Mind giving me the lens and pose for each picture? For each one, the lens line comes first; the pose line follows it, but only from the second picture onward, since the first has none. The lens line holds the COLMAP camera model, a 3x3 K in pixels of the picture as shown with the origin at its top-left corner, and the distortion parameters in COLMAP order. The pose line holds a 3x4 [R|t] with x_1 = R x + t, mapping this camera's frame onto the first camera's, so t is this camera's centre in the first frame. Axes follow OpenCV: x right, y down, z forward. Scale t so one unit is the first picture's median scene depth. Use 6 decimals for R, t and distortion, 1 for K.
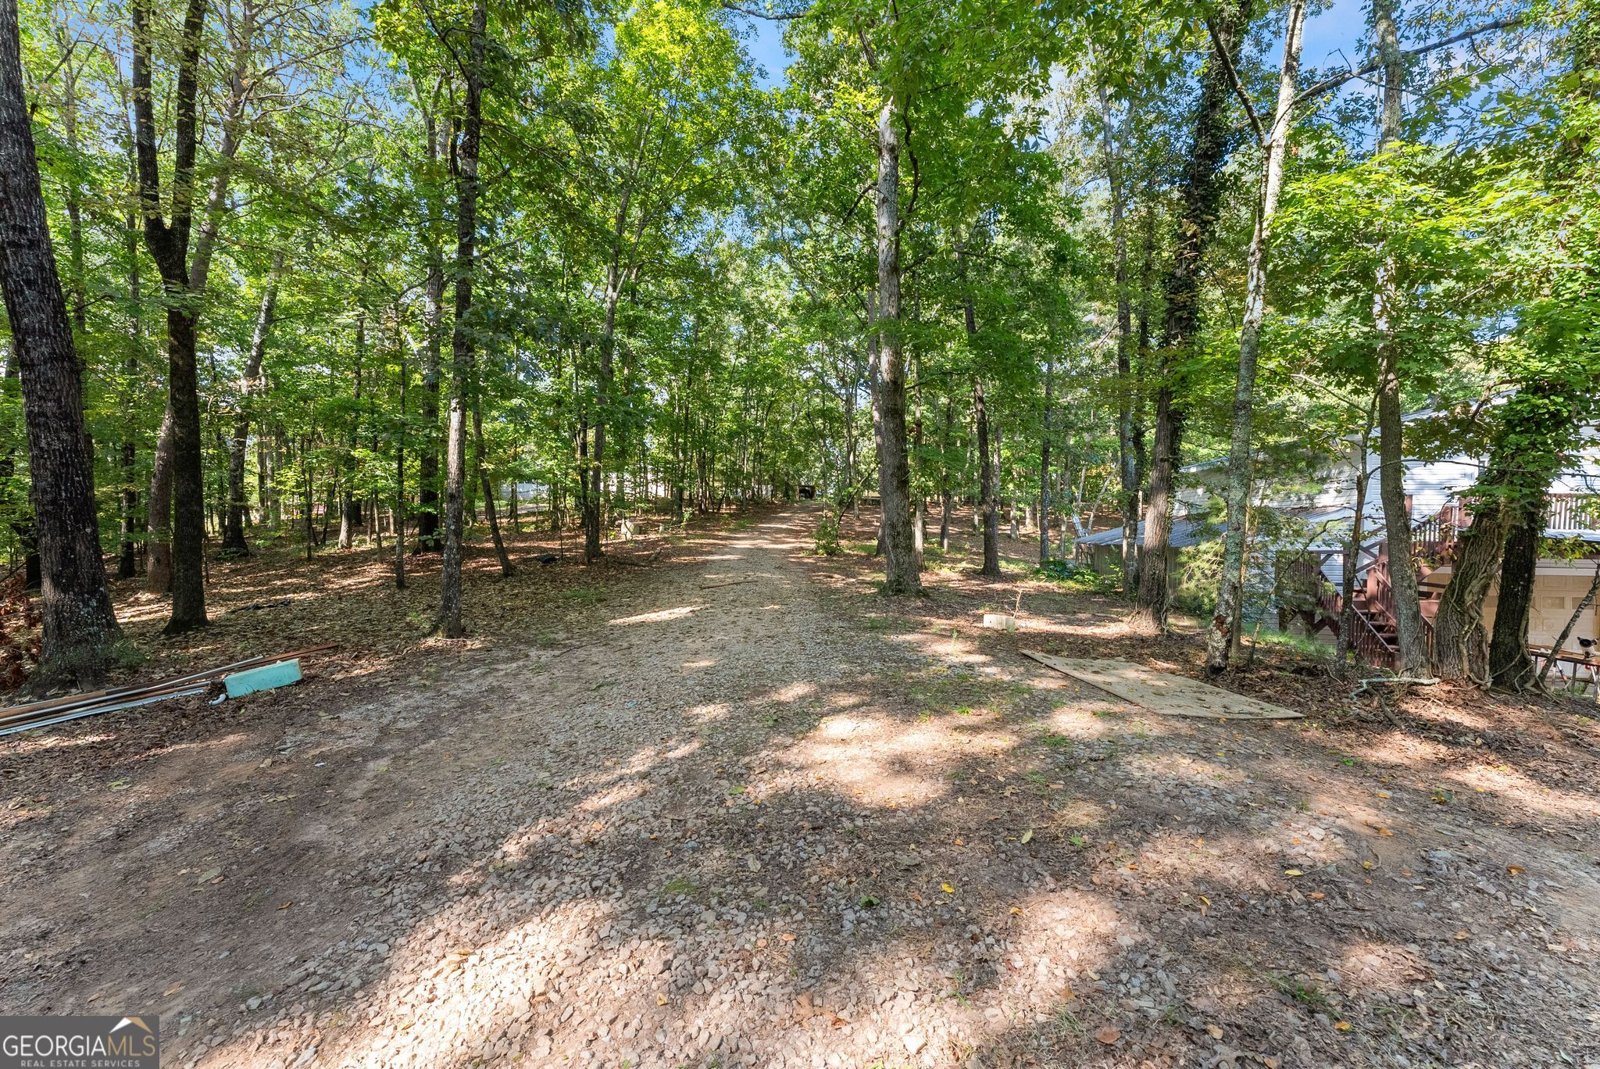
lens RADIAL K [[642.2, 0, 797.8], [0, 642.2, 538.0], [0, 0, 1]] dist [0.000428, -0.000543]
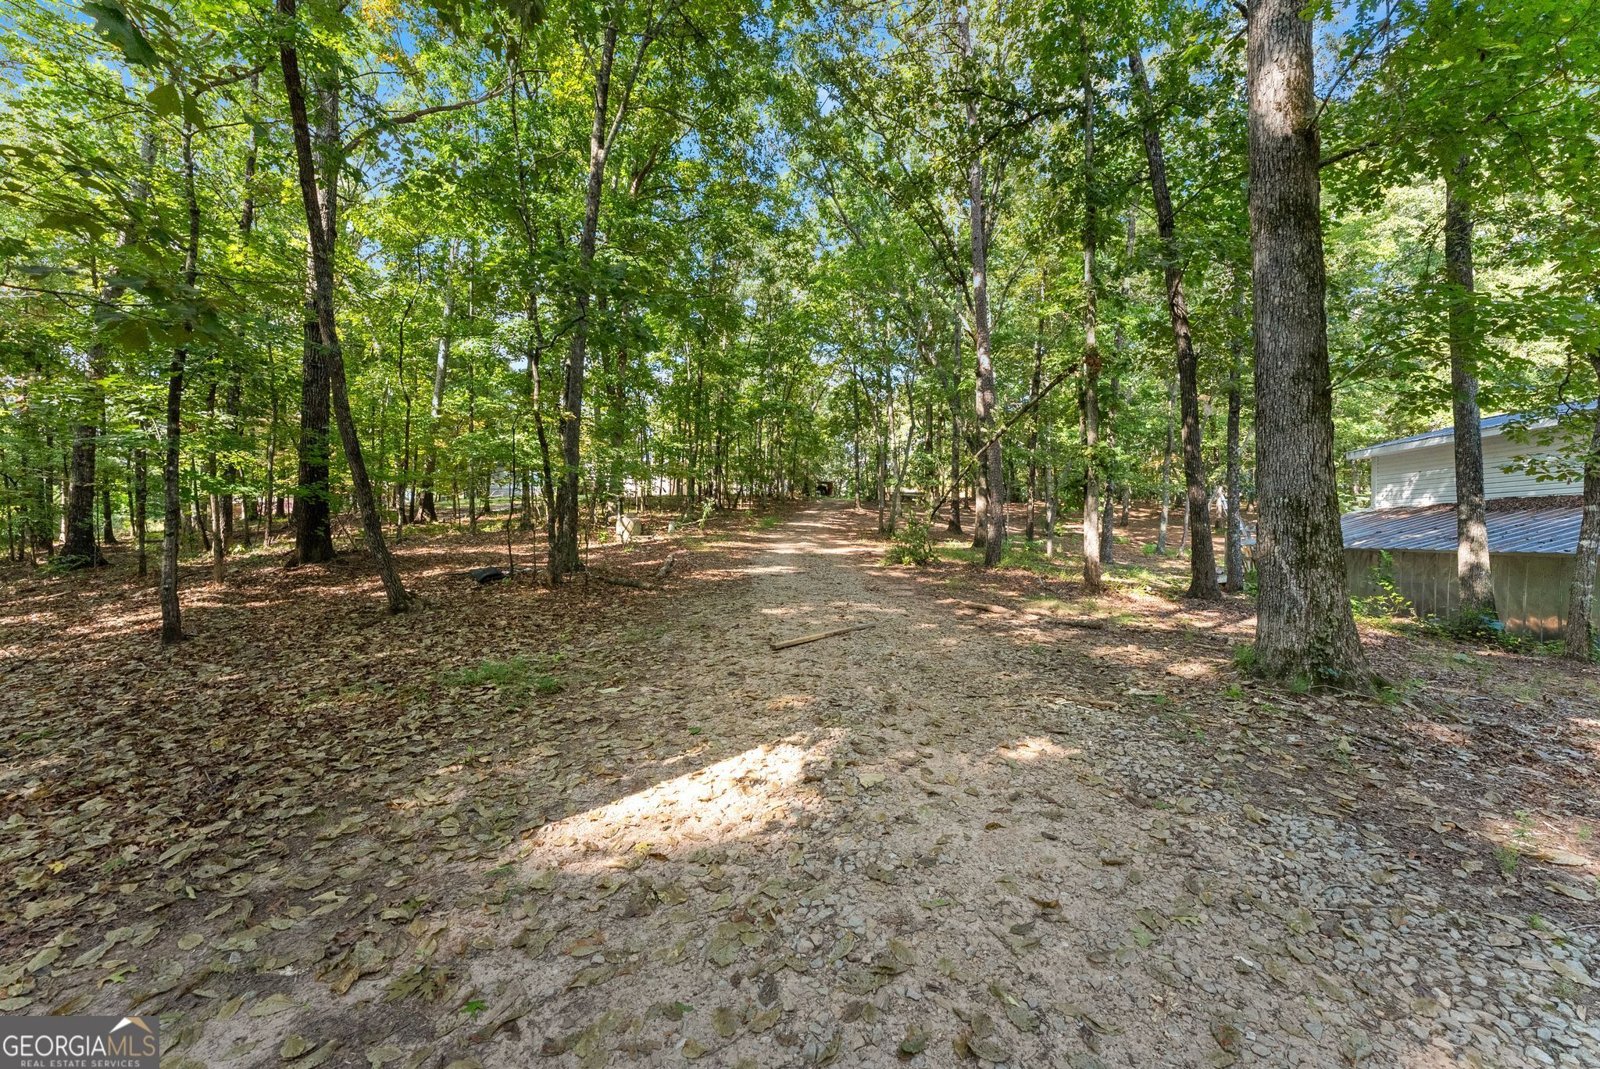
lens RADIAL K [[642.2, 0, 797.8], [0, 642.2, 538.0], [0, 0, 1]] dist [0.000428, -0.000543]
pose [[0.999994, -0.002289, -0.002542, -0.064327], [0.002284, 0.999996, -0.001706, -0.000673], [0.002546, 0.001700, 0.999995, 0.260645]]
